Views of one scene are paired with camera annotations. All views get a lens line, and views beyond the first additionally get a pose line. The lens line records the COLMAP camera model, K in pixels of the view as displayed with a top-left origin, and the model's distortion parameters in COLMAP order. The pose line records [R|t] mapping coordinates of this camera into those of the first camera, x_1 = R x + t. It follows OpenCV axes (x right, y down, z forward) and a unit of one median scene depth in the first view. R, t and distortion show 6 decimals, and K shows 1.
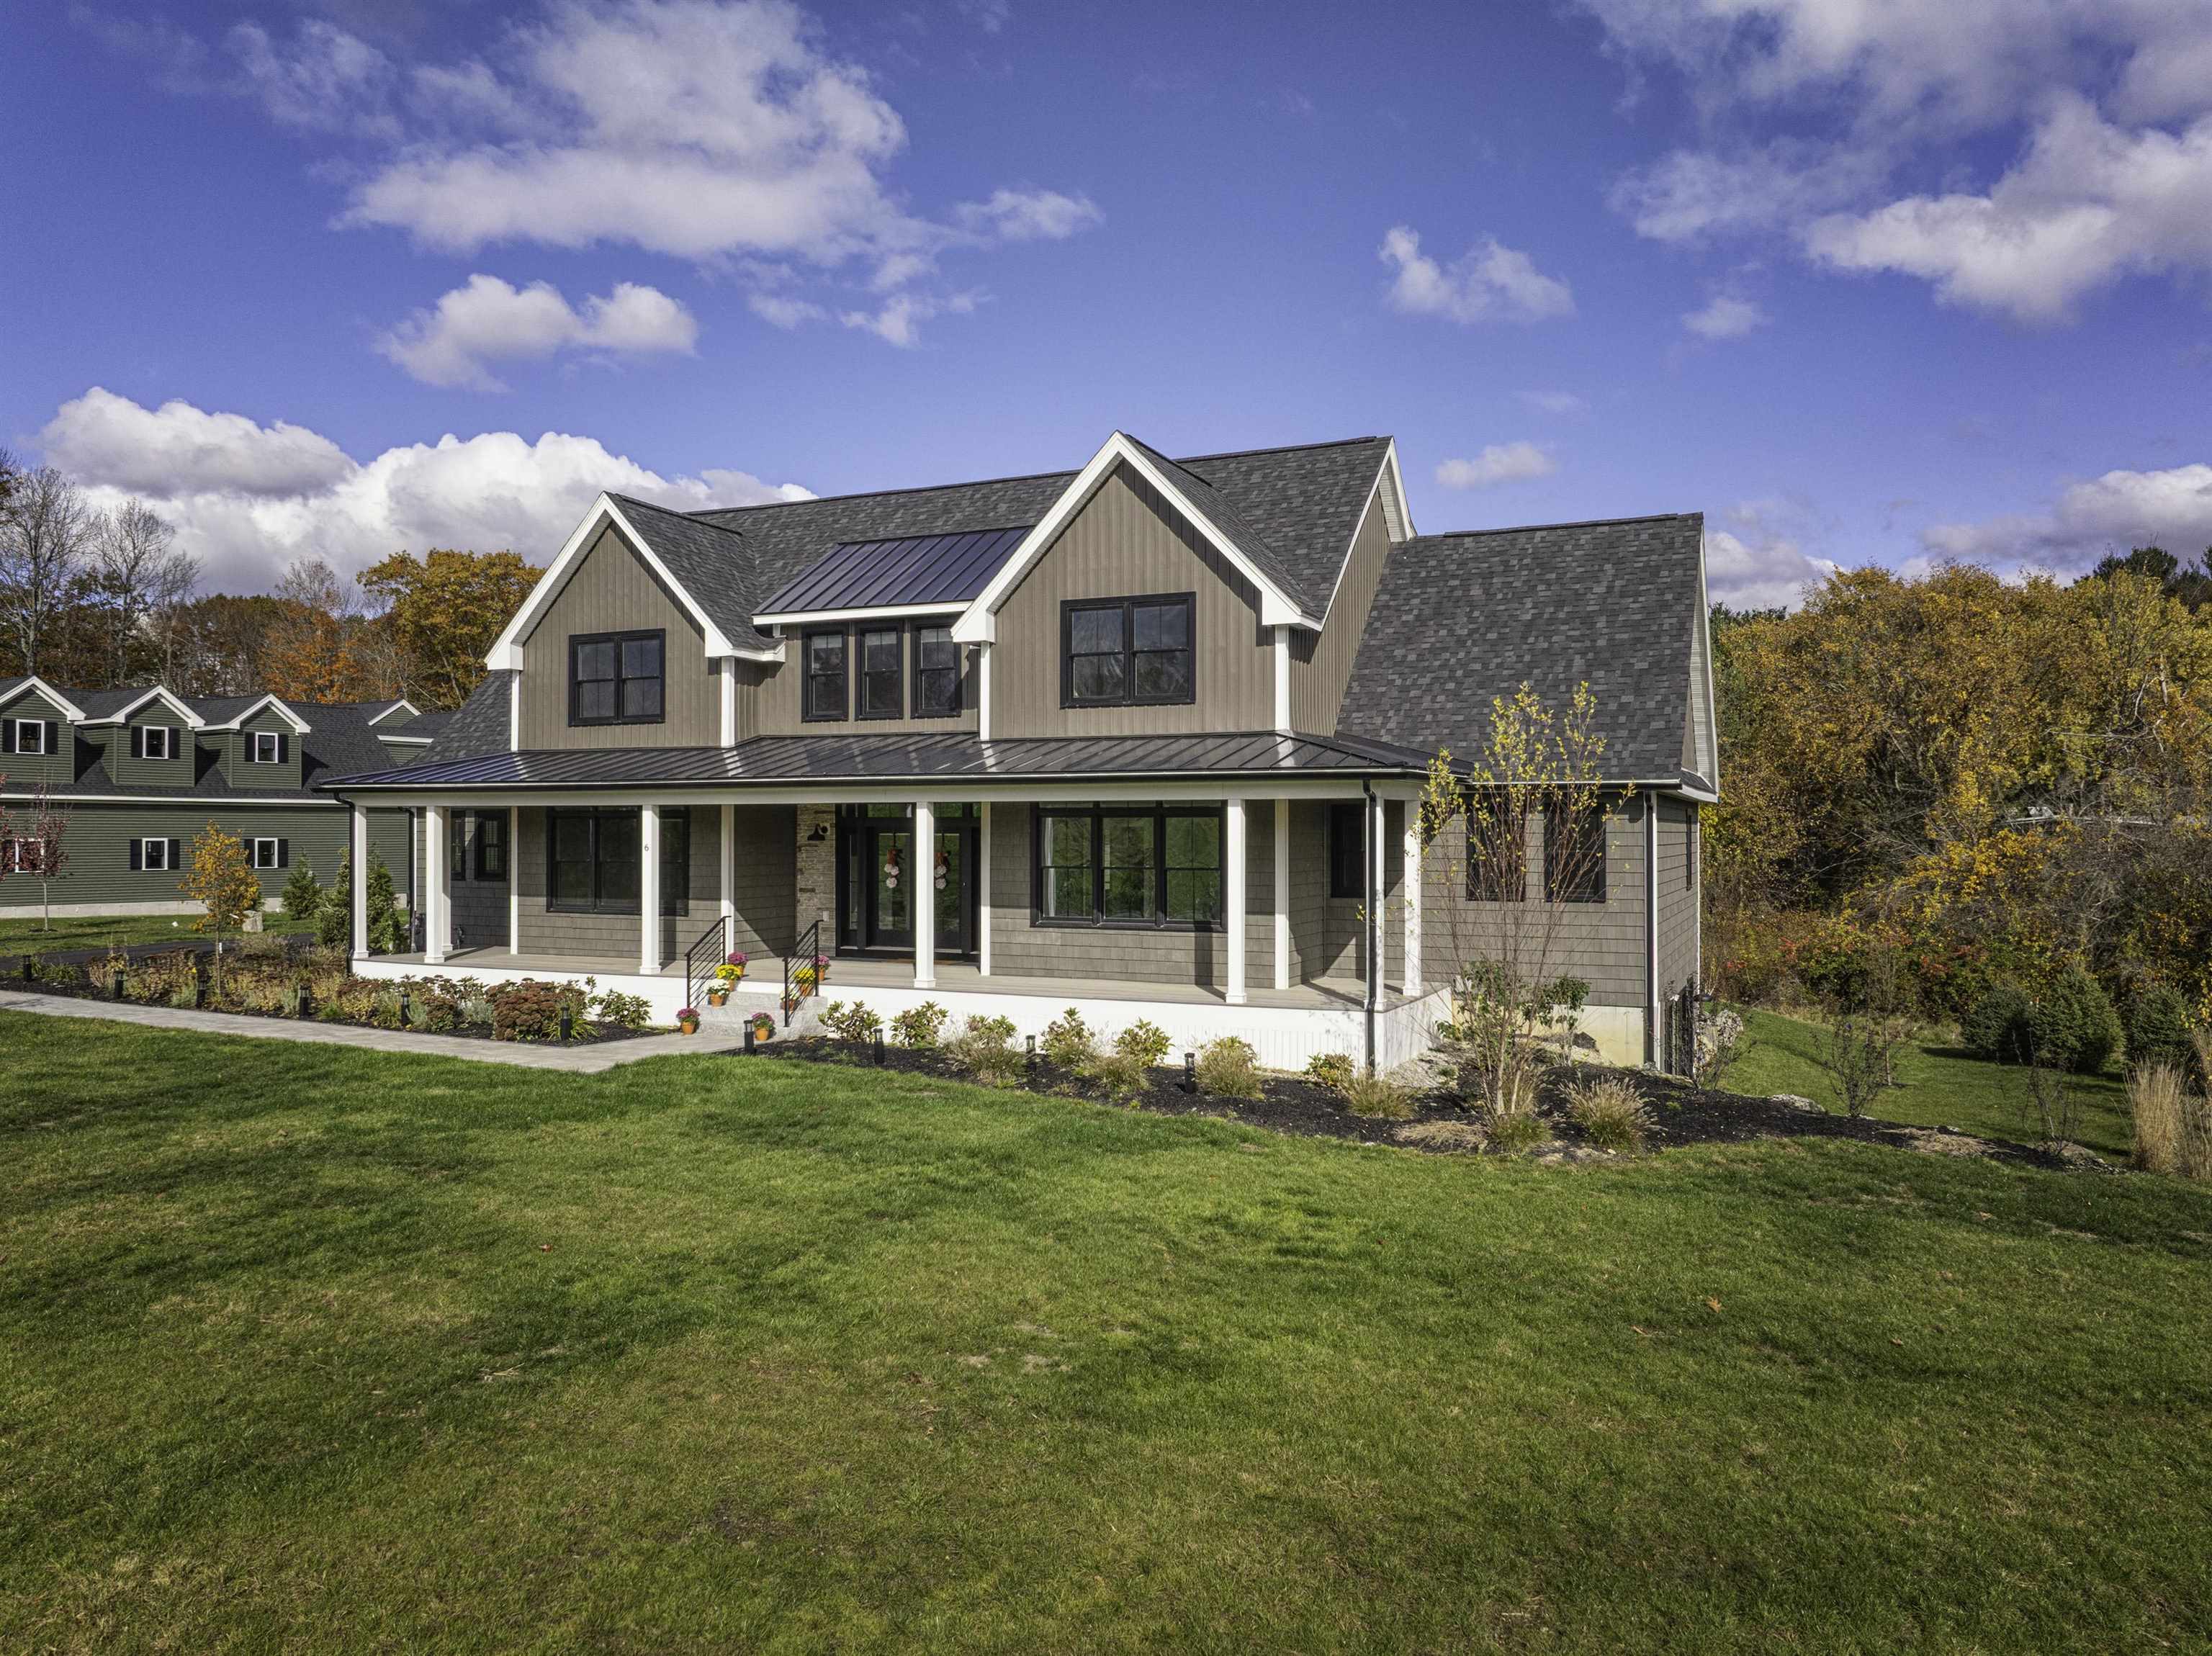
lens RADIAL K [[1561.9, 0, 1106.0], [0, 1561.9, 828.0], [0, 0, 1]] dist [-0.033496, -0.000086]
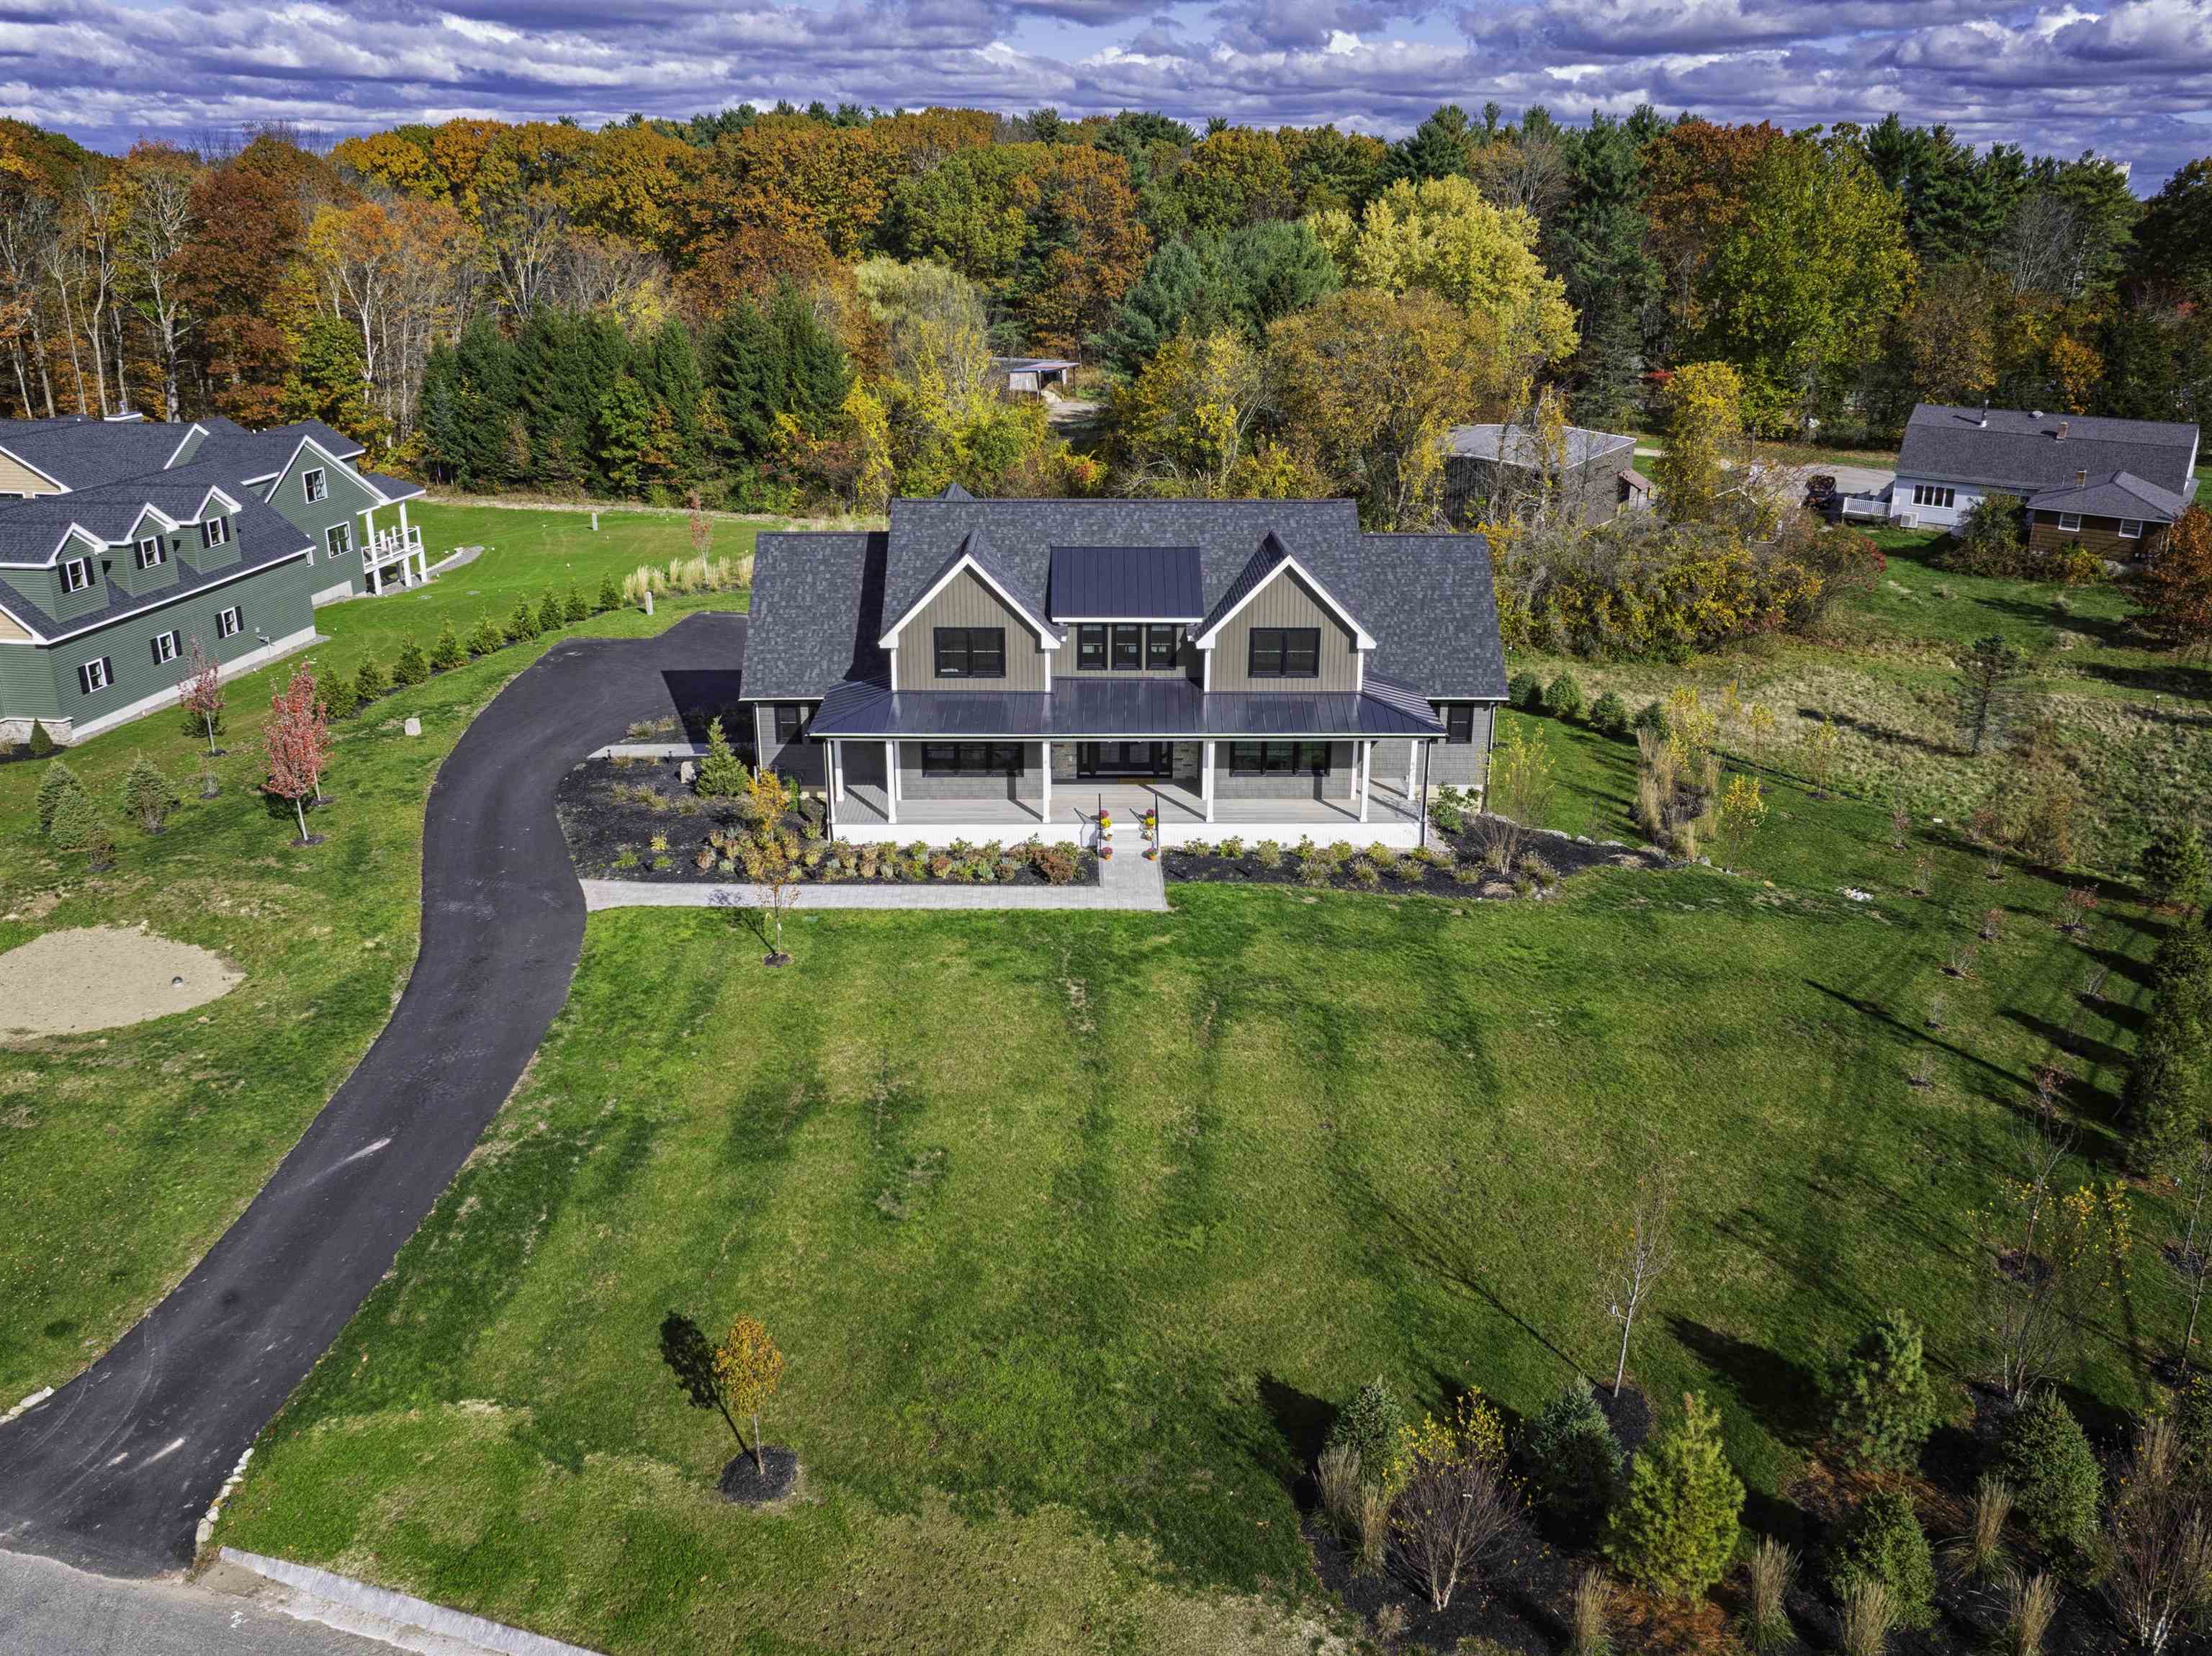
lens RADIAL K [[1583.5, 0, 1117.6], [0, 1583.5, 705.9], [0, 0, 1]] dist [0.005786, -0.120319]
pose [[0.897826, -0.129534, 0.420867, -1.062556], [-0.006818, 0.951552, 0.307413, -0.678222], [-0.440297, -0.278873, 0.853445, -0.723143]]
